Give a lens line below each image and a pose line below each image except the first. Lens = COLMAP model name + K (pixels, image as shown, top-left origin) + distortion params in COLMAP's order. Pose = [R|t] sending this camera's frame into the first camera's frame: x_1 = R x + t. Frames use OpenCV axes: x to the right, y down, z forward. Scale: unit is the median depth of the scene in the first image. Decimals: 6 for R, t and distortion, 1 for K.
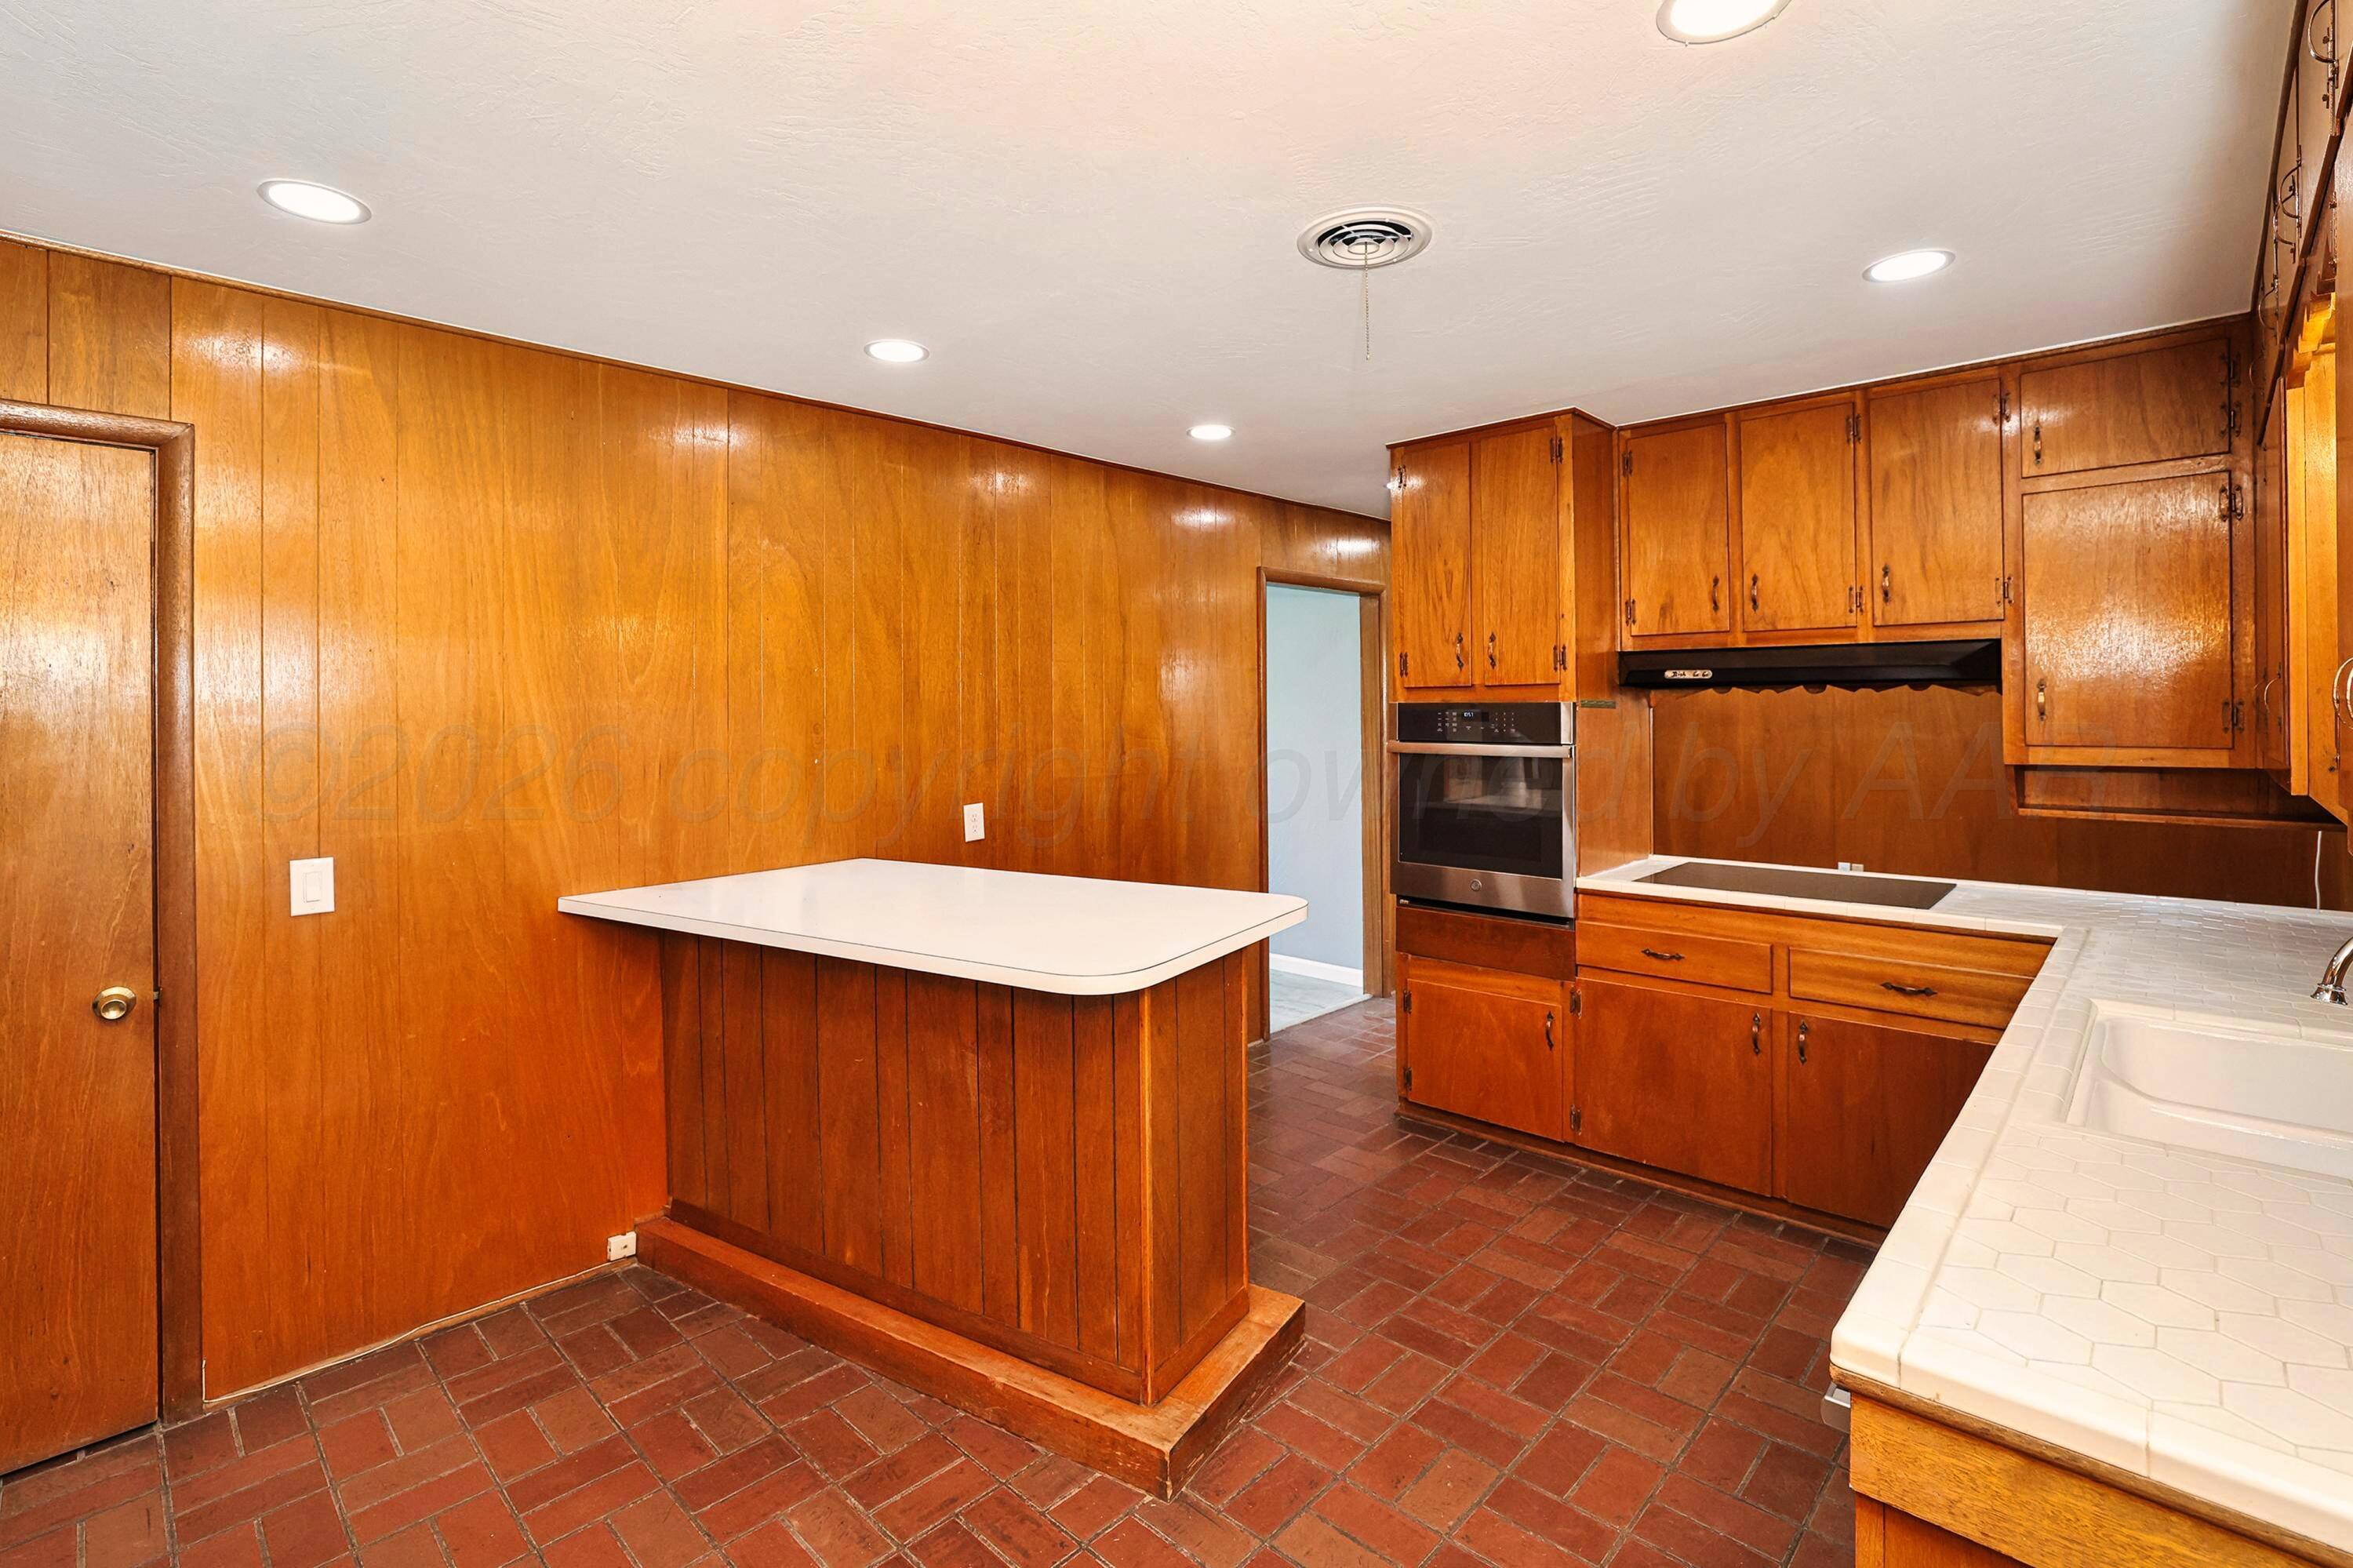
lens RADIAL K [[1062.2, 0, 1156.5], [0, 1062.2, 717.1], [0, 0, 1]] dist [-0.049358, 0.020718]
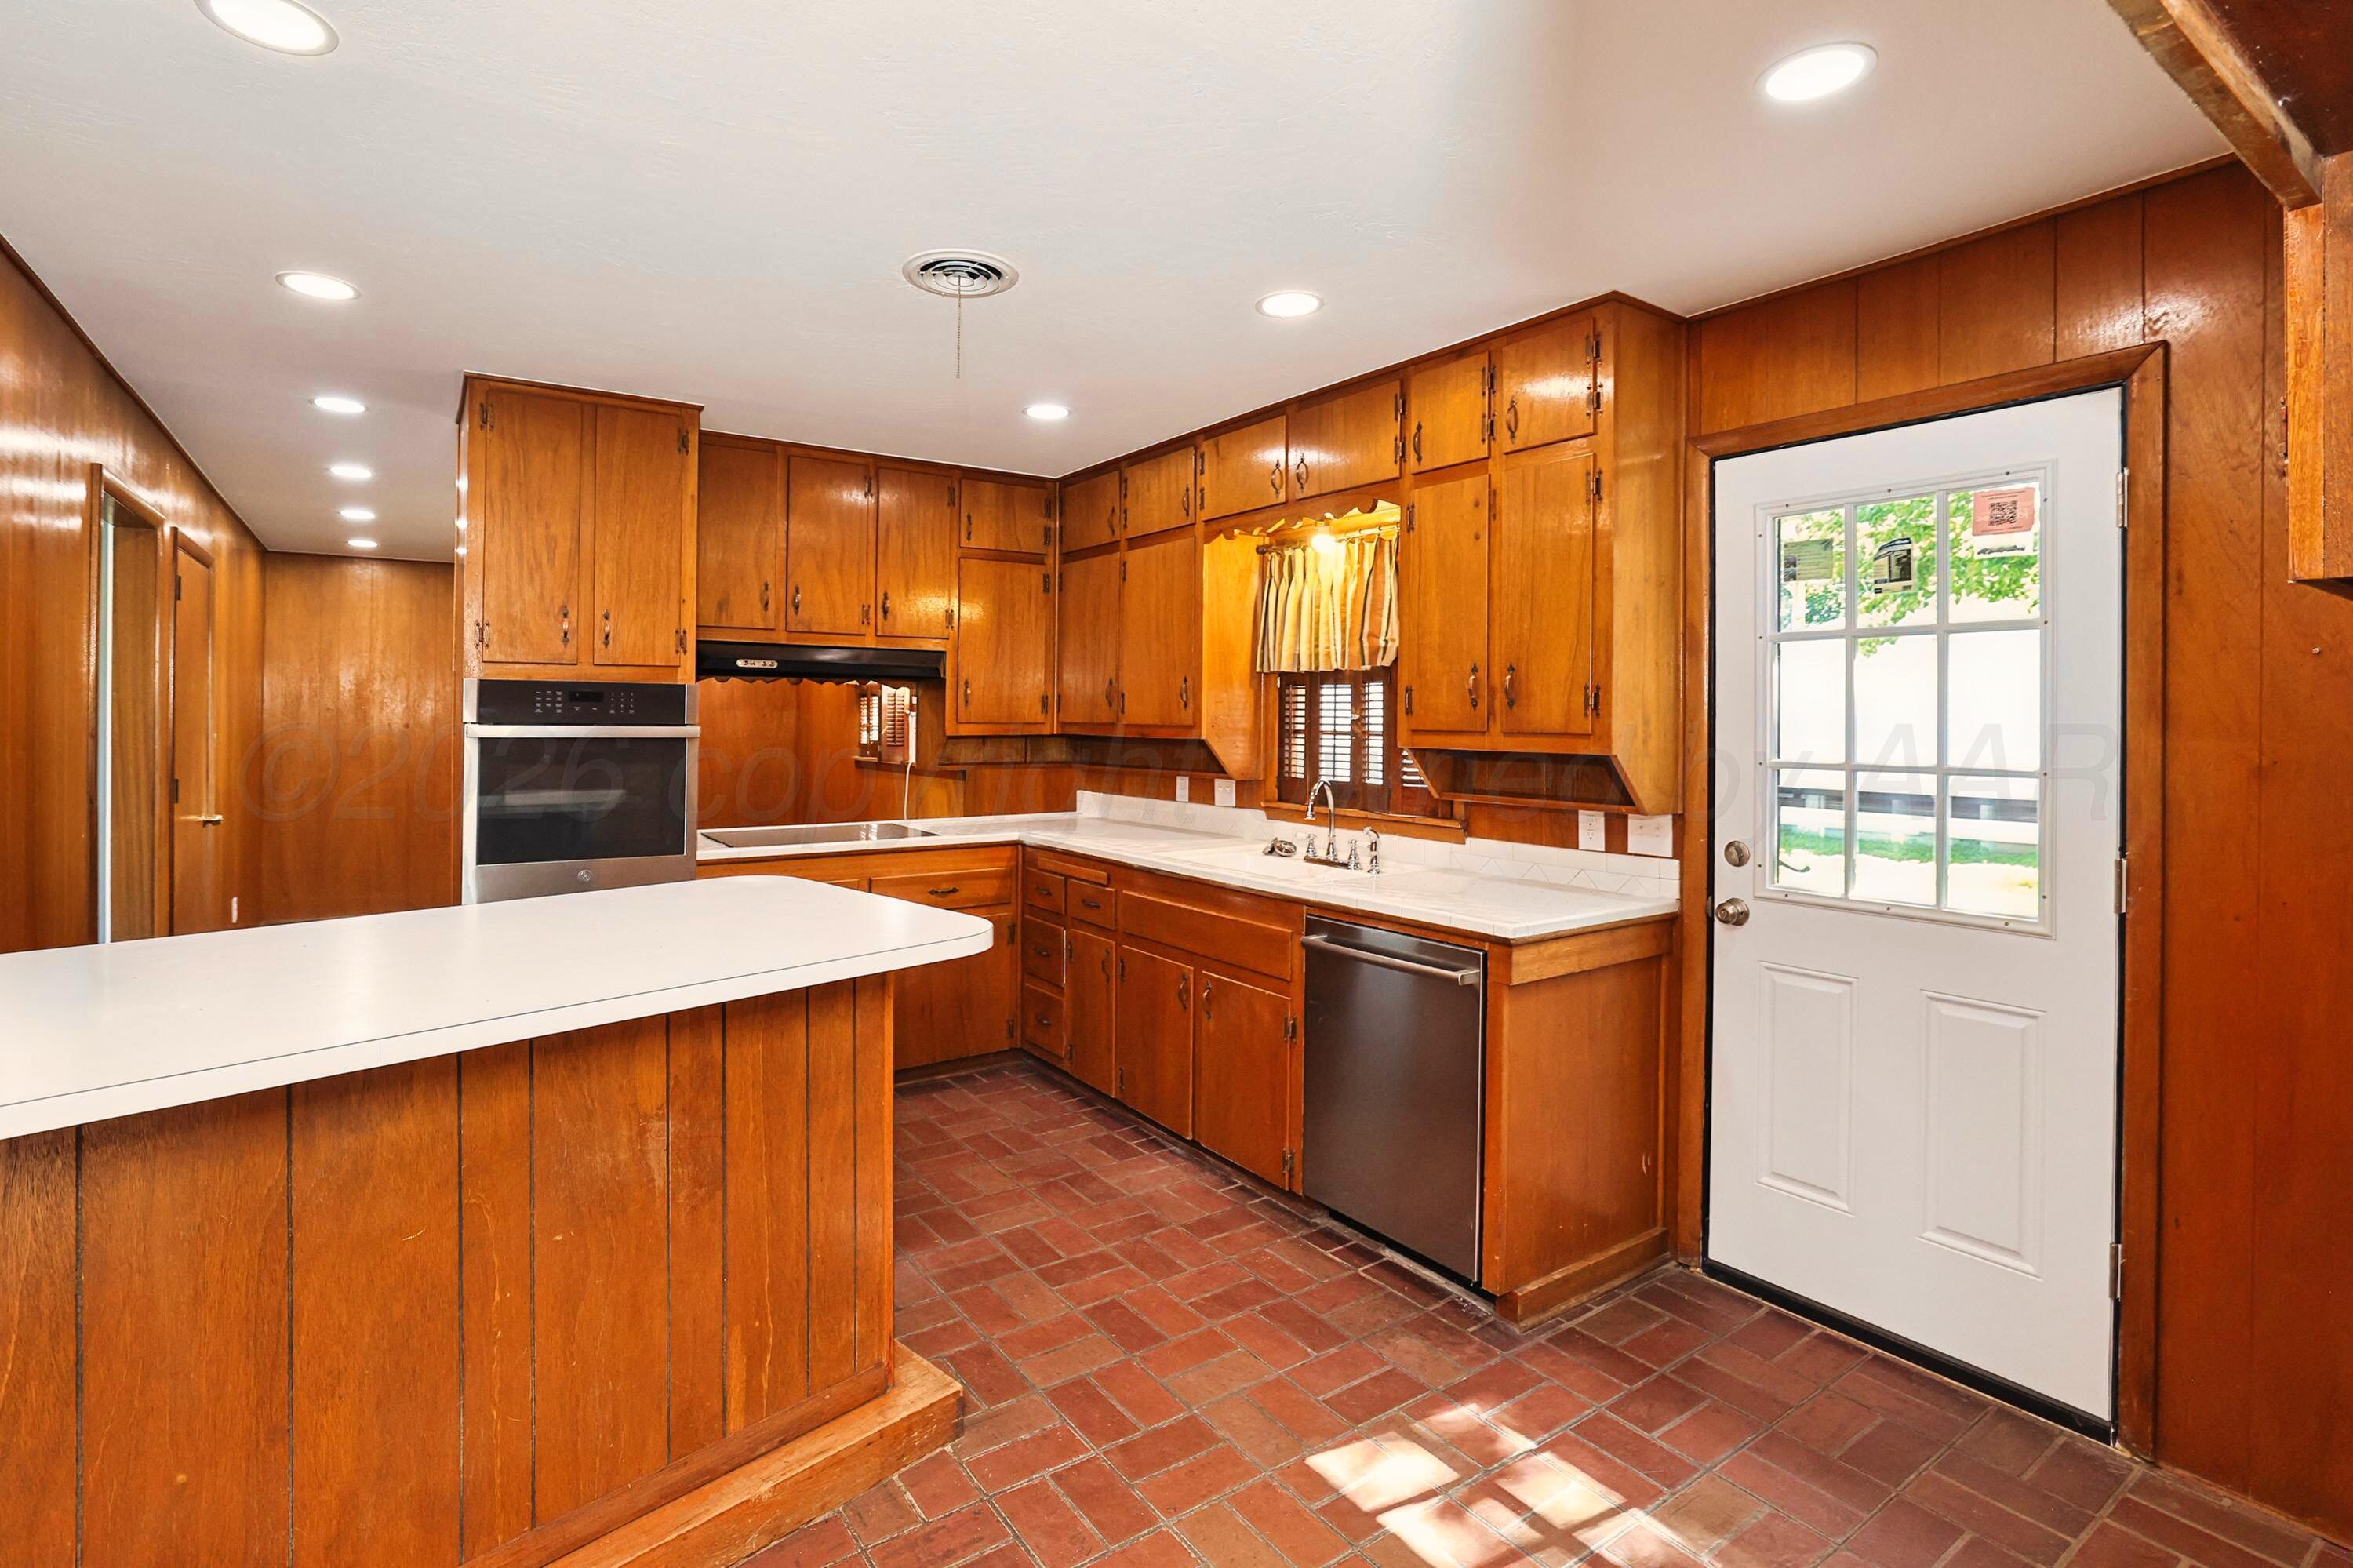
lens RADIAL K [[1115.4, 0, 1114.3], [0, 1115.4, 719.1], [0, 0, 1]] dist [-0.016817, 0.000469]
pose [[0.225786, 0.004621, 0.974166, -0.629583], [-0.000834, 0.999989, -0.004550, 0.026199], [-0.974177, 0.000215, 0.225788, 0.365453]]
